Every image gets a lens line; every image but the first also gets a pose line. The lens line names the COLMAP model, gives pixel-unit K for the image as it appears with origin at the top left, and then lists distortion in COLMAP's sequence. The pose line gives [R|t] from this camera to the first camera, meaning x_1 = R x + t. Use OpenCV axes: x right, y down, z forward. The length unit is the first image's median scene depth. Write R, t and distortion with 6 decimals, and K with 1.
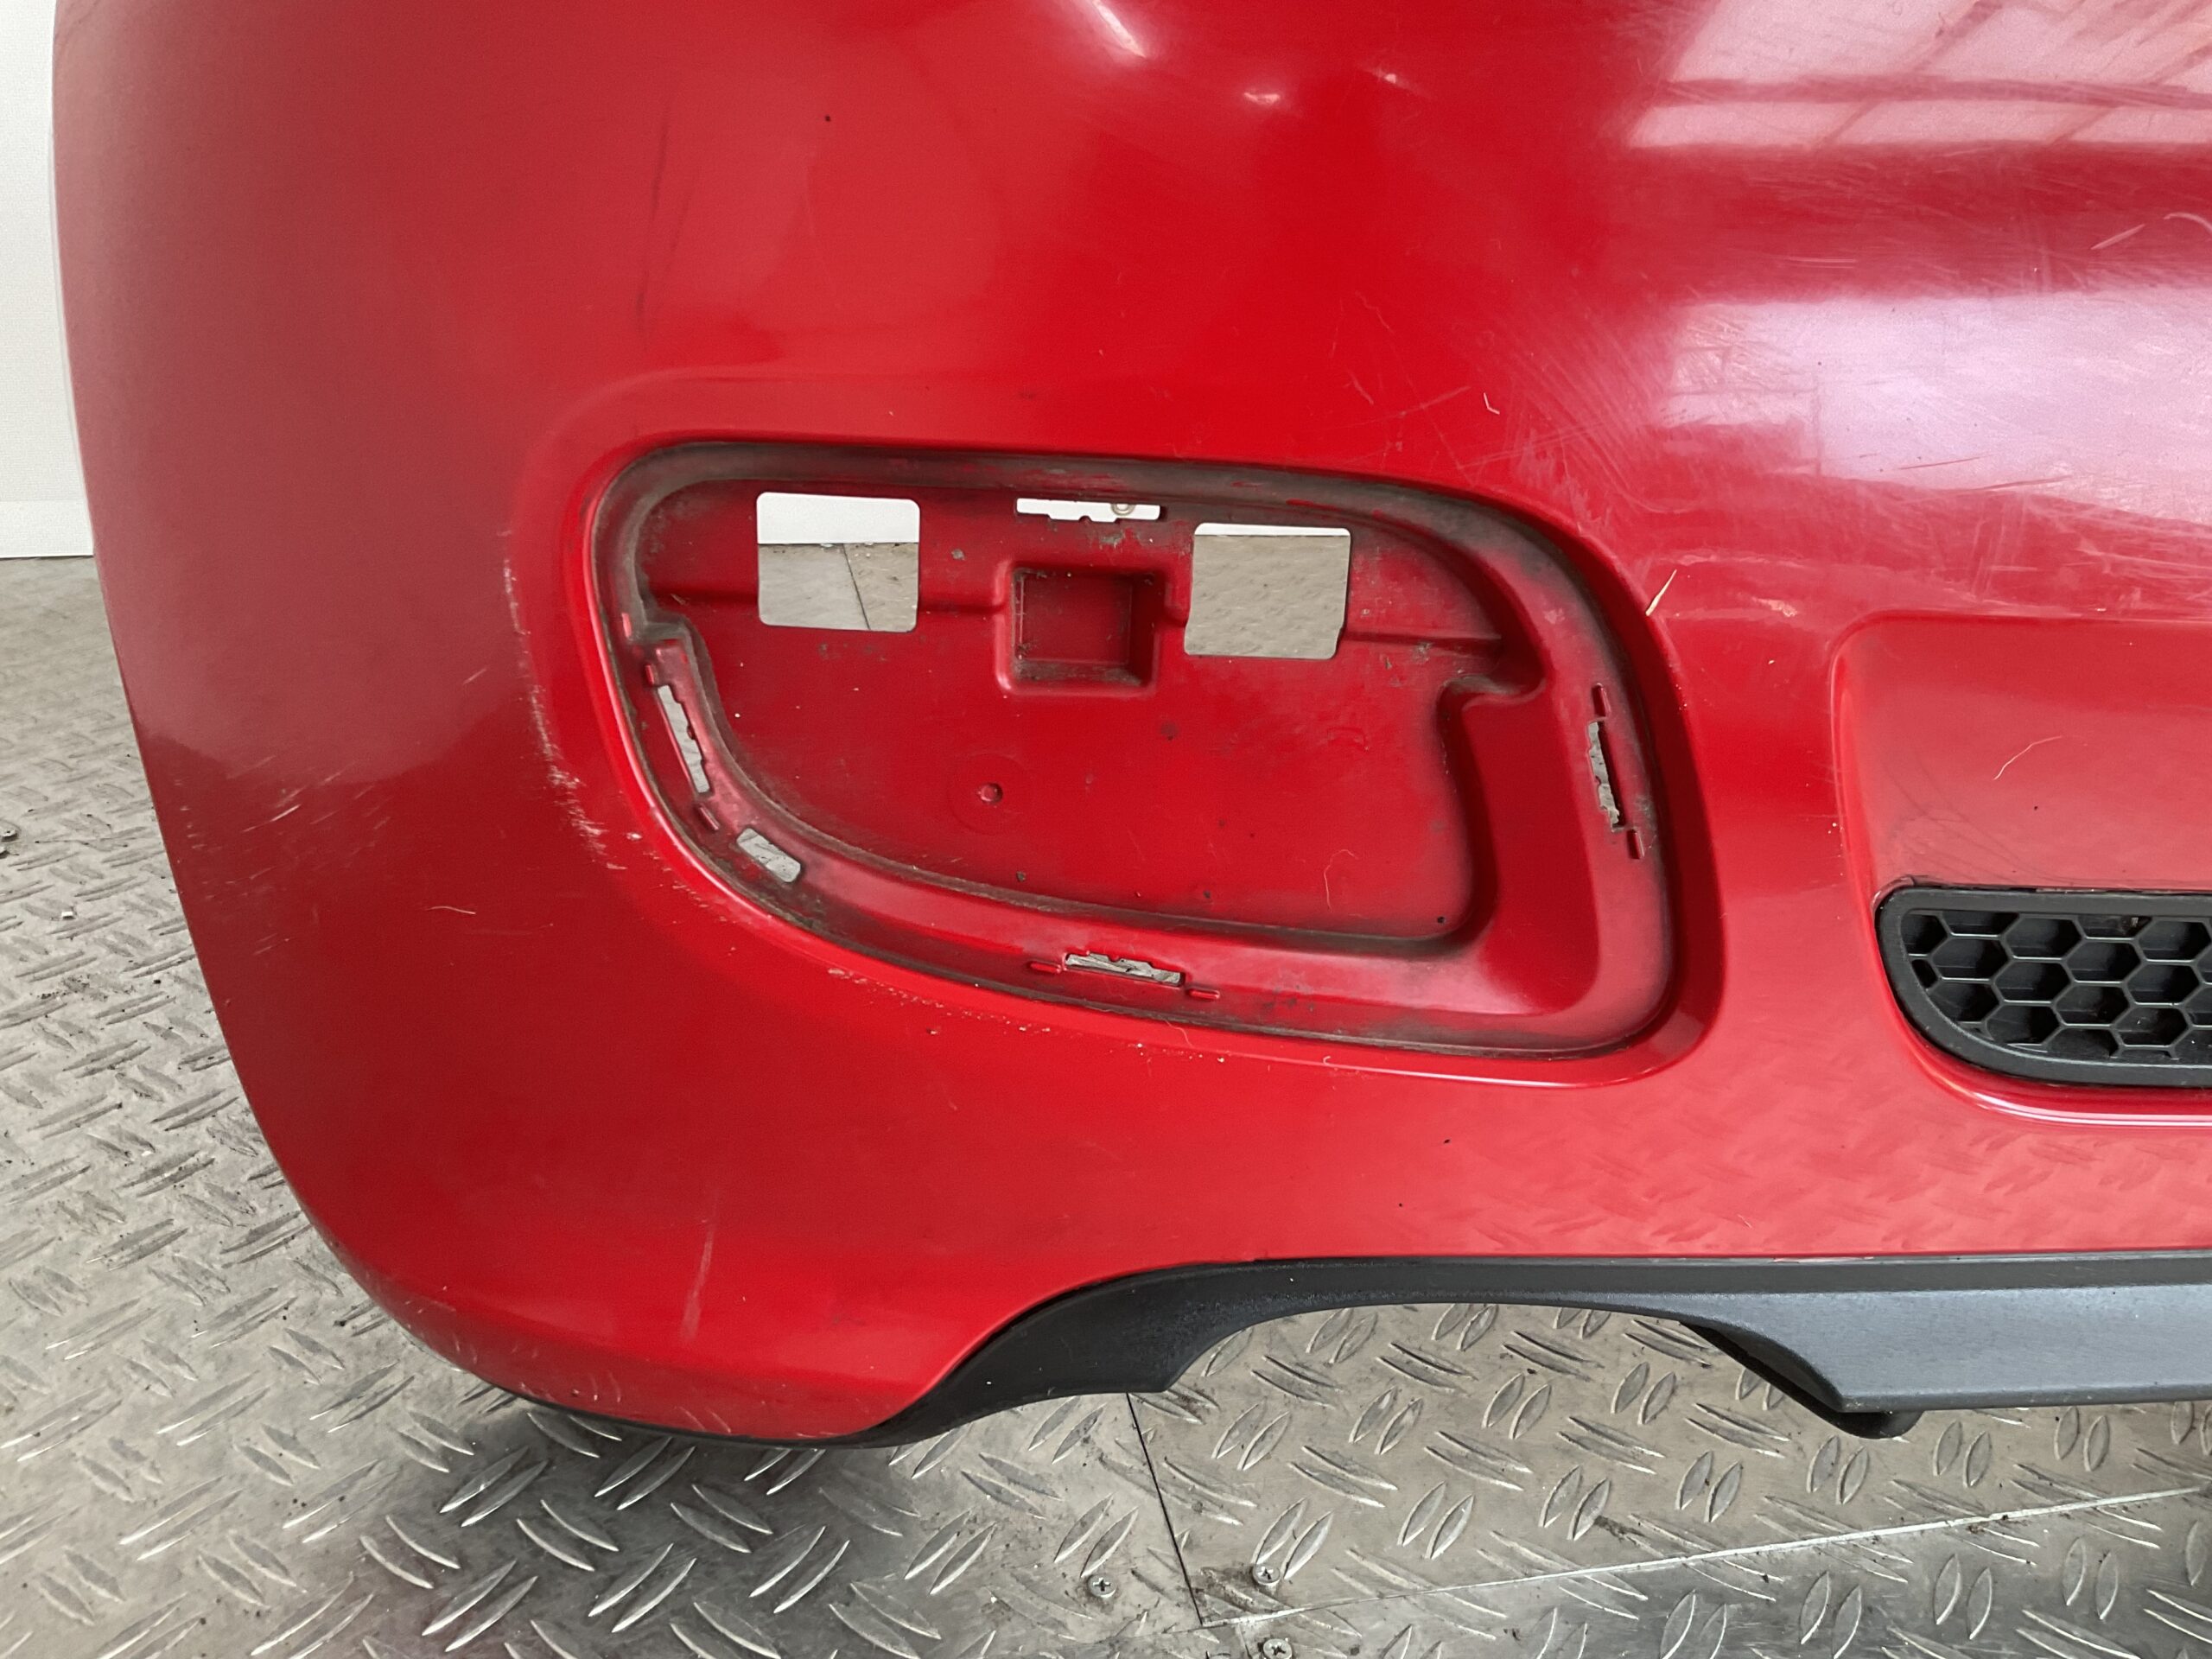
lens RADIAL K [[1851.1, 0, 1121.8], [0, 1851.1, 786.4], [0, 0, 1]] dist [0.076719, -0.132057]
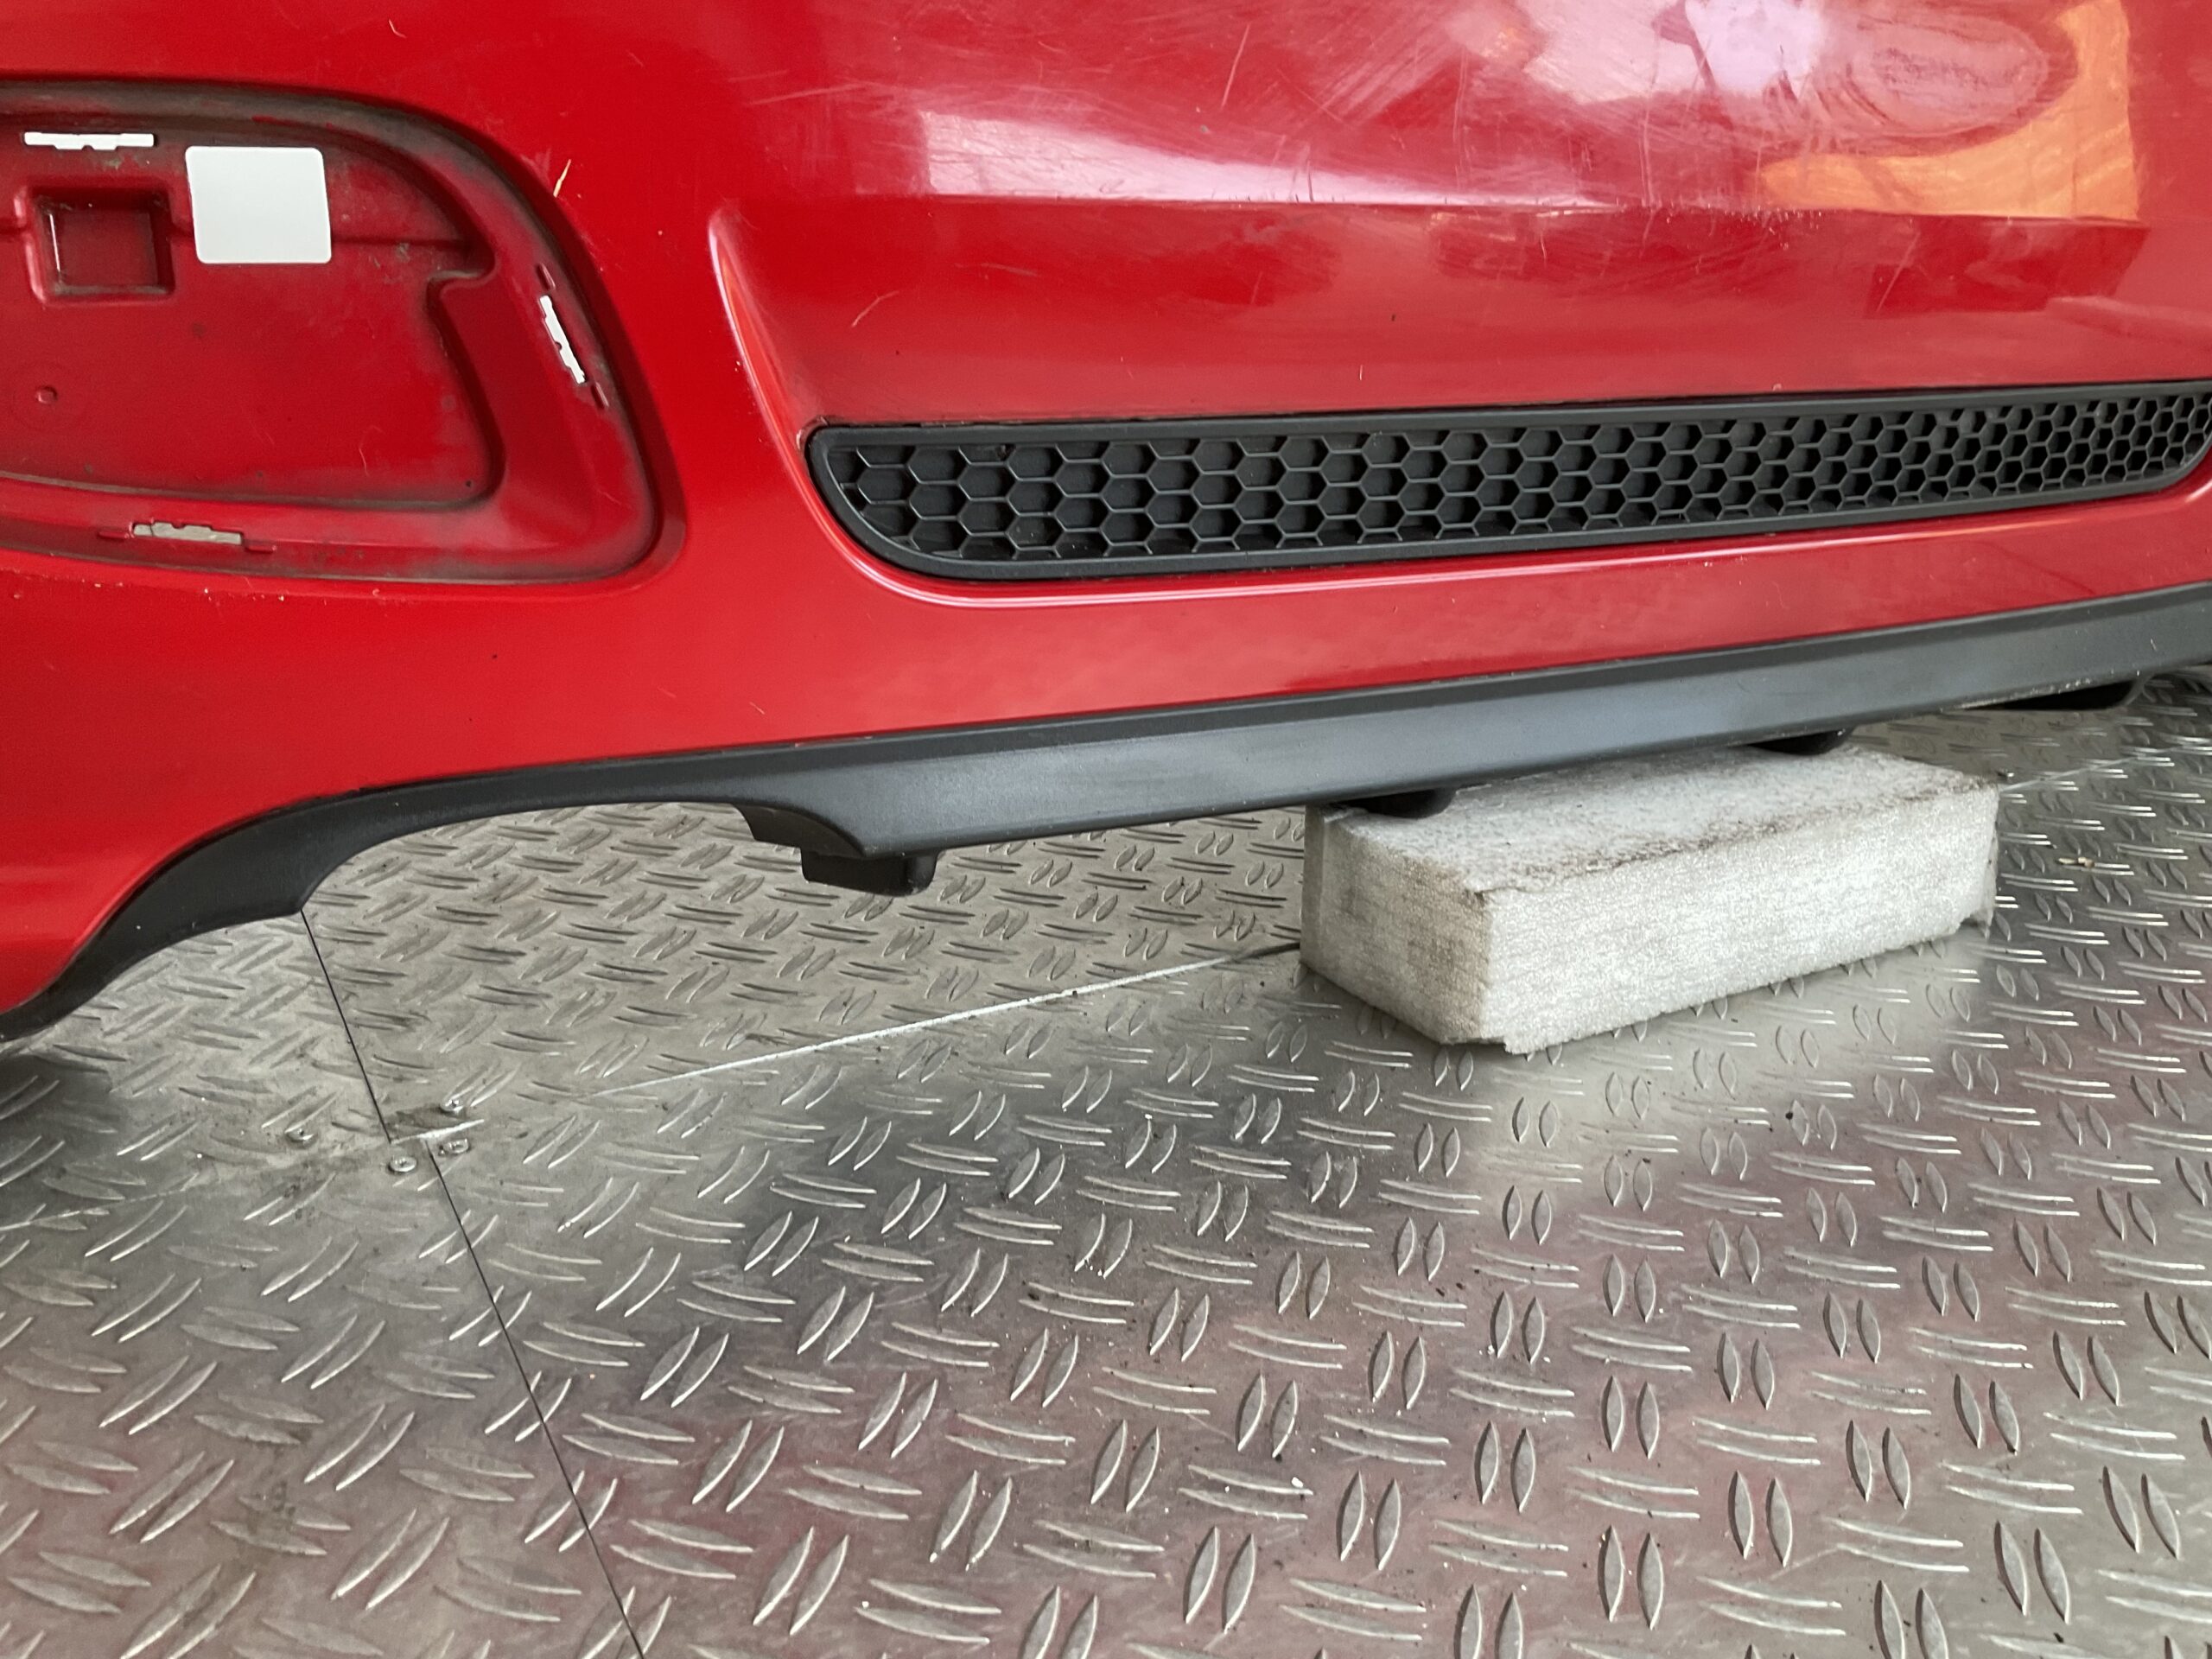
lens RADIAL K [[1851.1, 0, 1121.8], [0, 1851.1, 786.4], [0, 0, 1]] dist [0.076719, -0.132057]
pose [[0.955377, -0.119918, 0.269954, 0.191318], [0.123251, 0.992365, 0.004635, 0.271293], [-0.268449, 0.028844, 0.962862, -0.274862]]
